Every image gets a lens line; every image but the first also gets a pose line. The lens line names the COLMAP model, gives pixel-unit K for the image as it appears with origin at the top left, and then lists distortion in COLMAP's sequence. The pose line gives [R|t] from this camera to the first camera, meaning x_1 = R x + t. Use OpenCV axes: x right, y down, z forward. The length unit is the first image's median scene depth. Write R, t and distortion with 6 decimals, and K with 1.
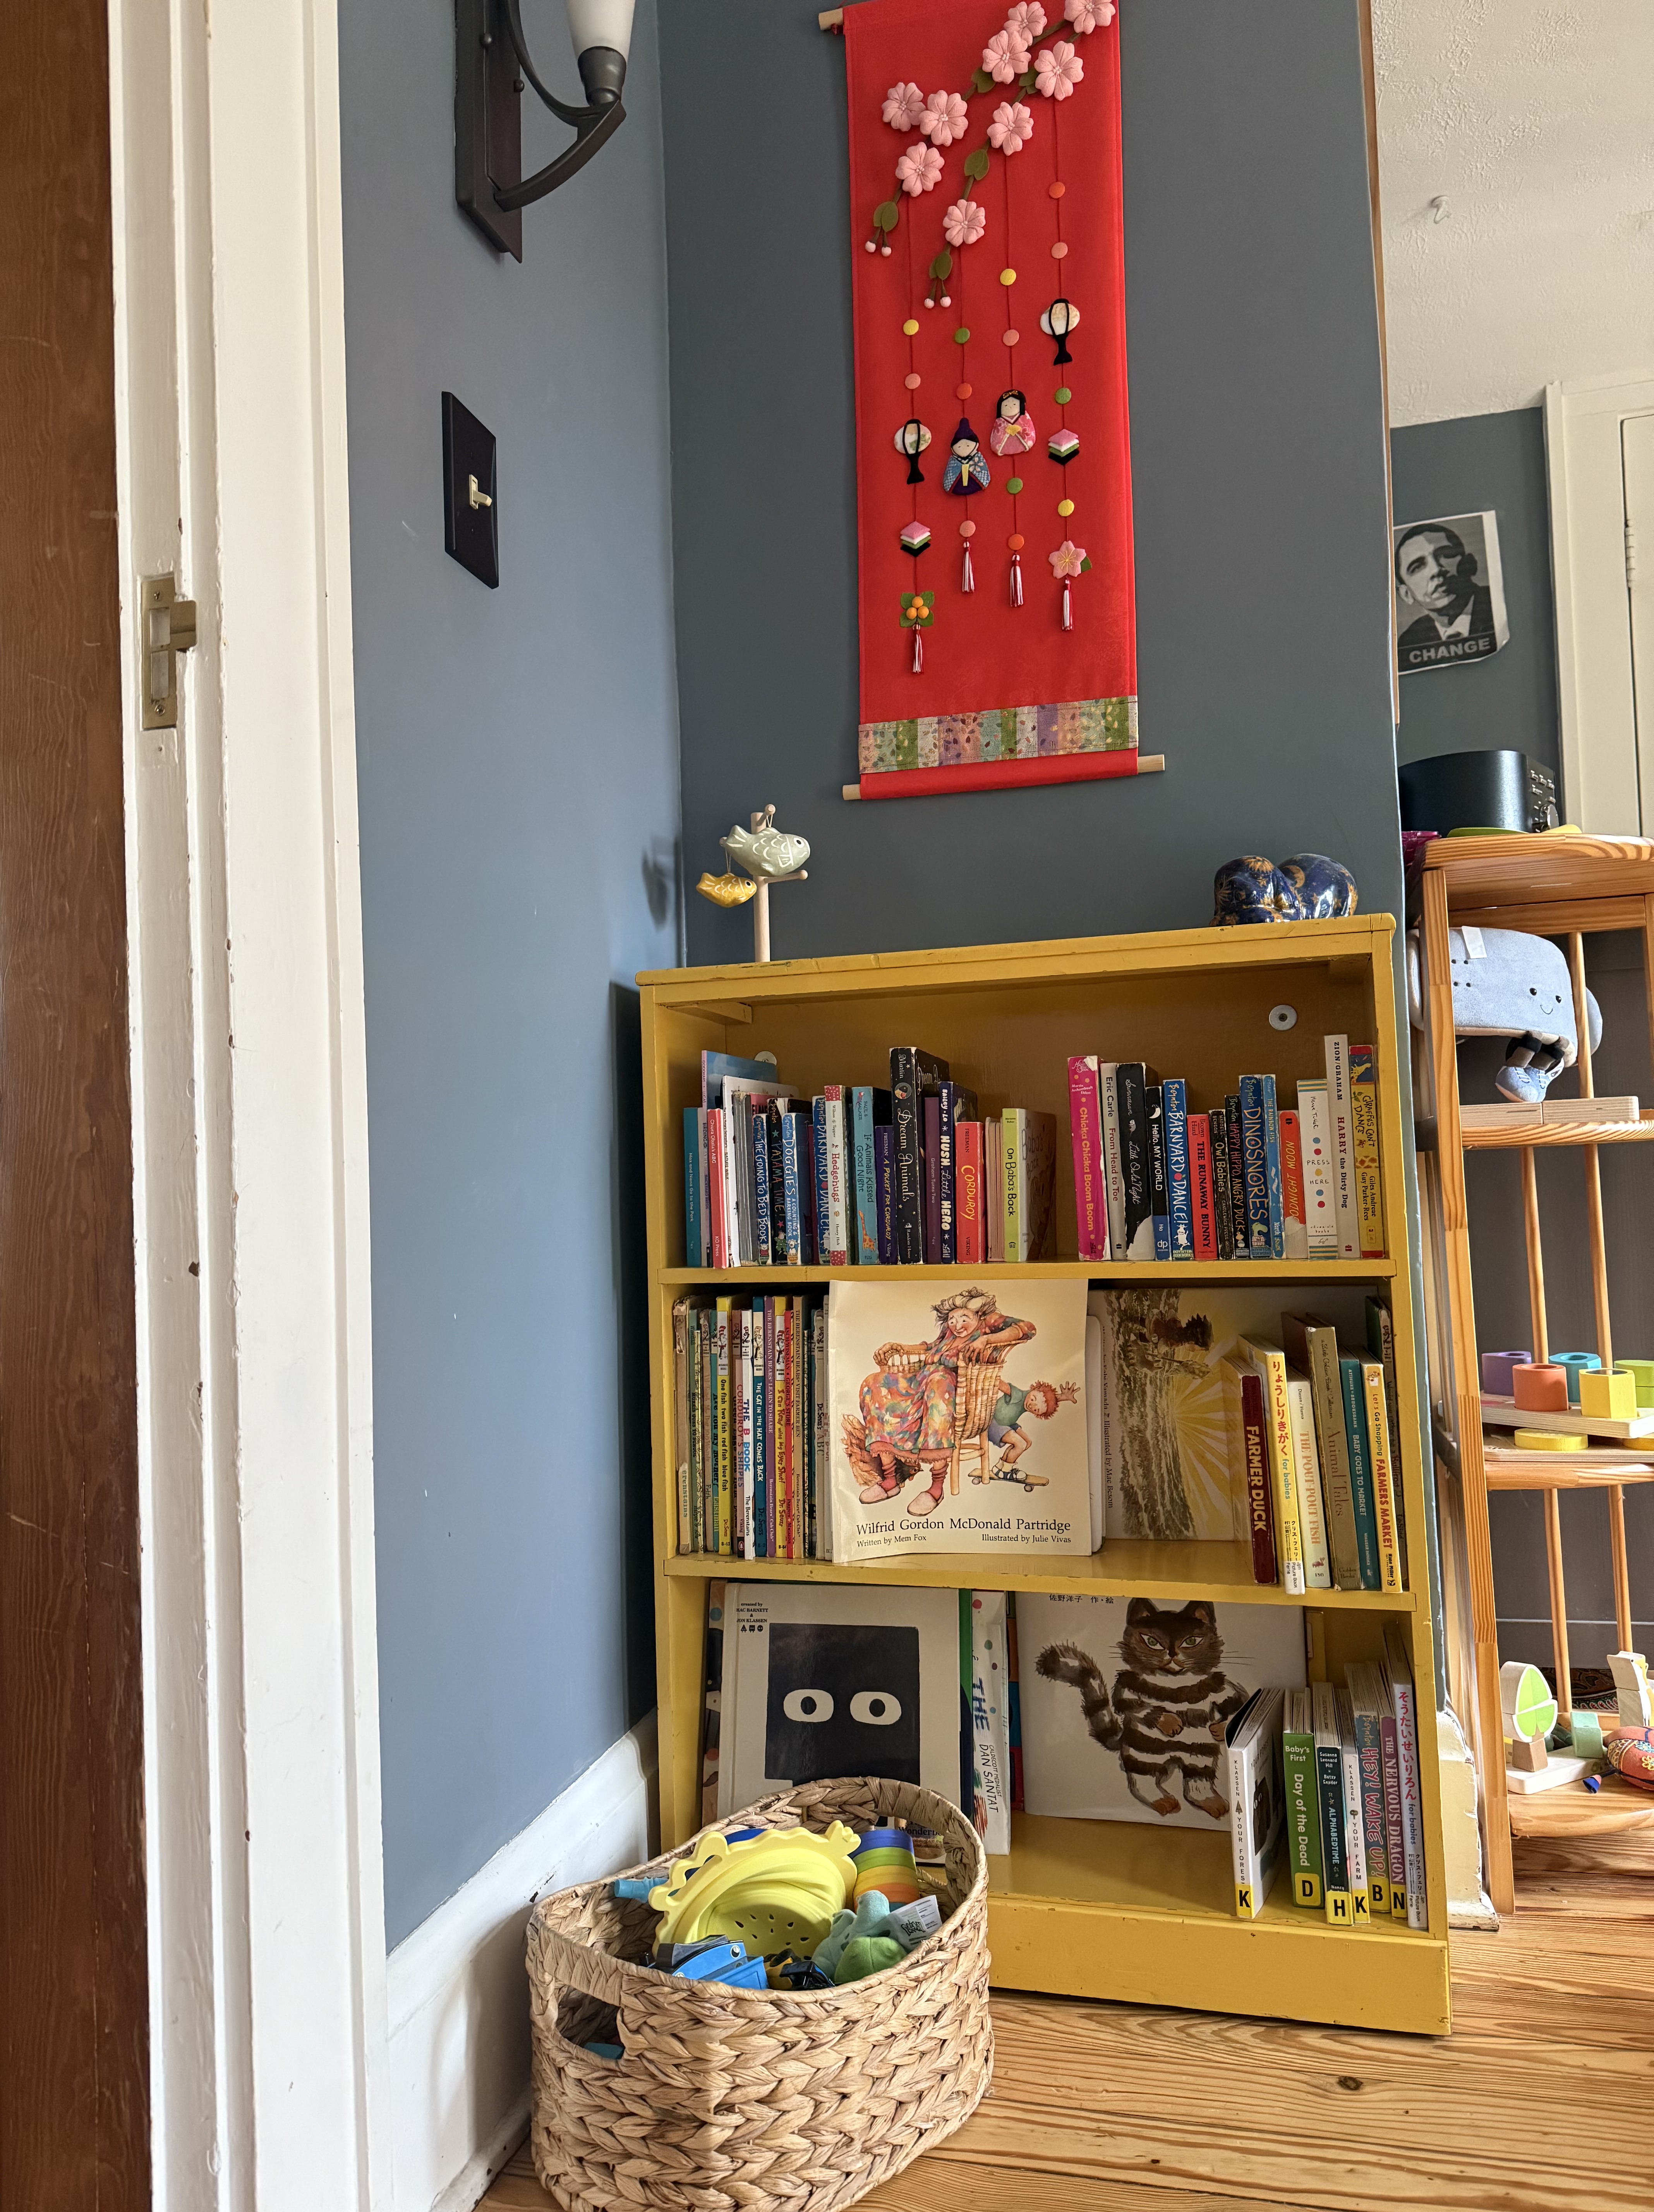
lens RADIAL K [[1477.5, 0, 823.6], [0, 1477.5, 1114.8], [0, 0, 1]] dist [0.005849, -0.037964]
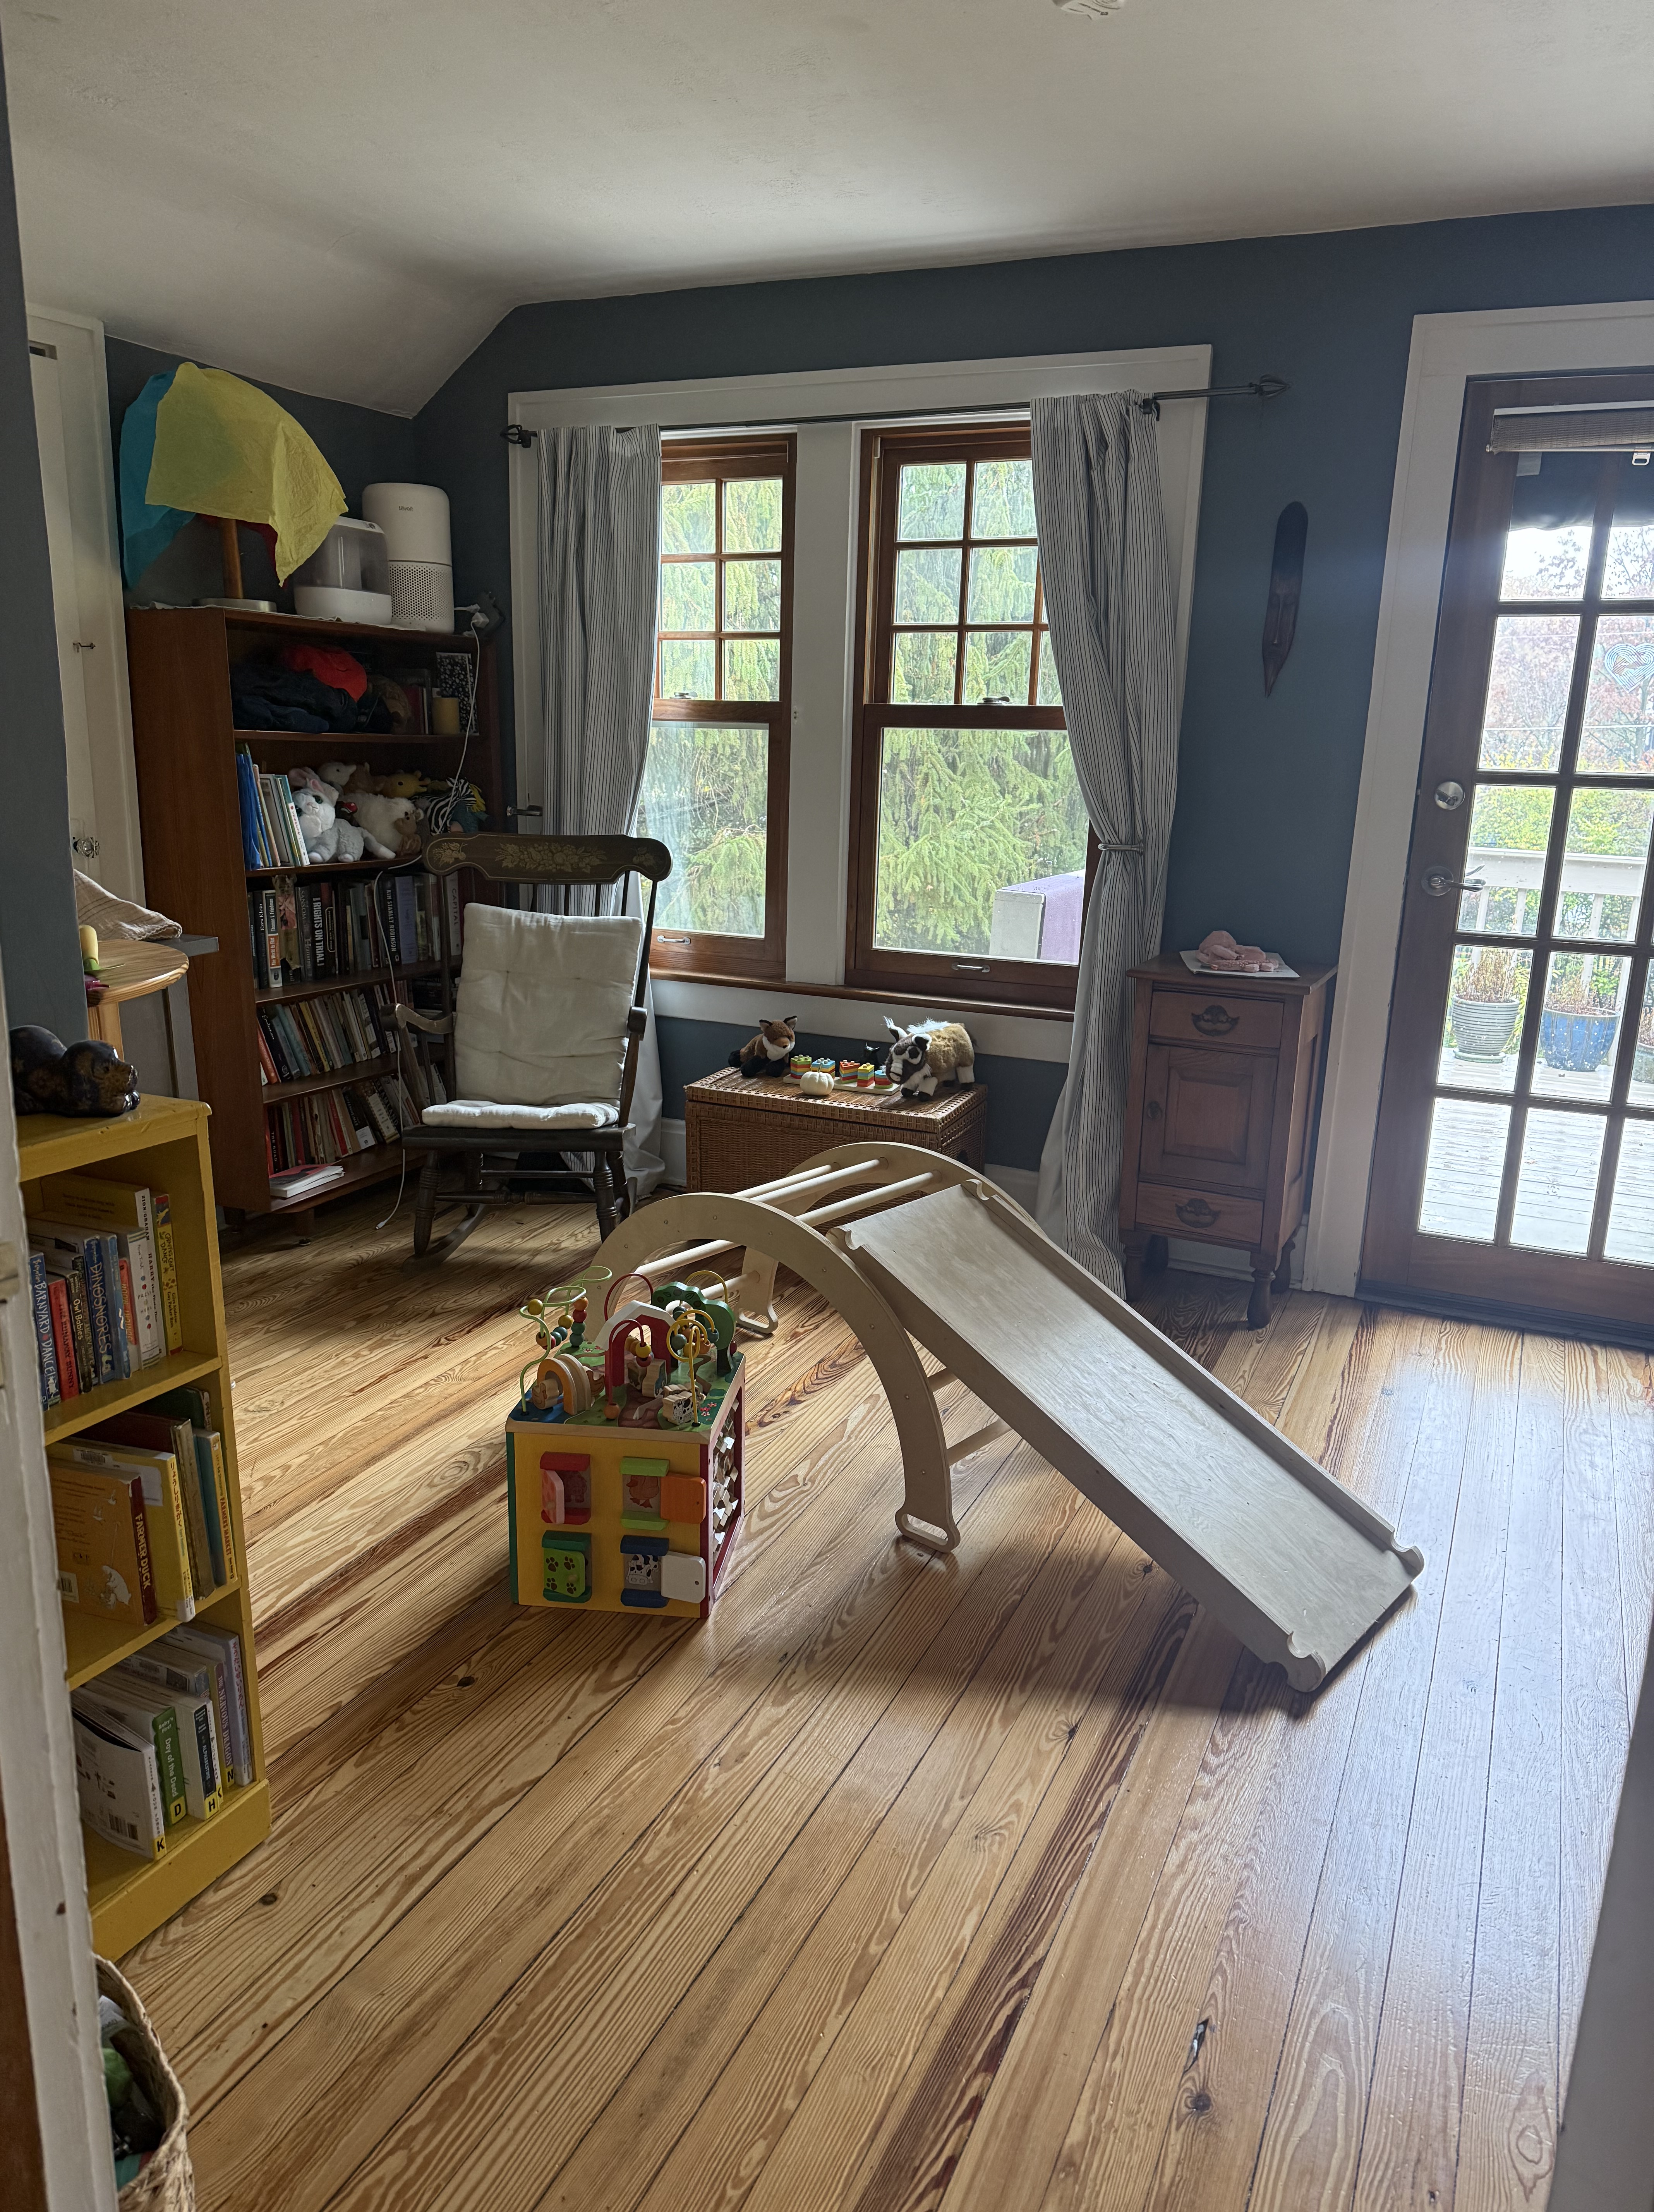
lens RADIAL K [[1477.5, 0, 823.6], [0, 1477.5, 1114.8], [0, 0, 1]] dist [0.005849, -0.037964]
pose [[0.149018, -0.189976, 0.970414, -0.775835], [-0.068041, 0.977075, 0.201728, -0.414933], [-0.986491, -0.096089, 0.132676, 0.291481]]
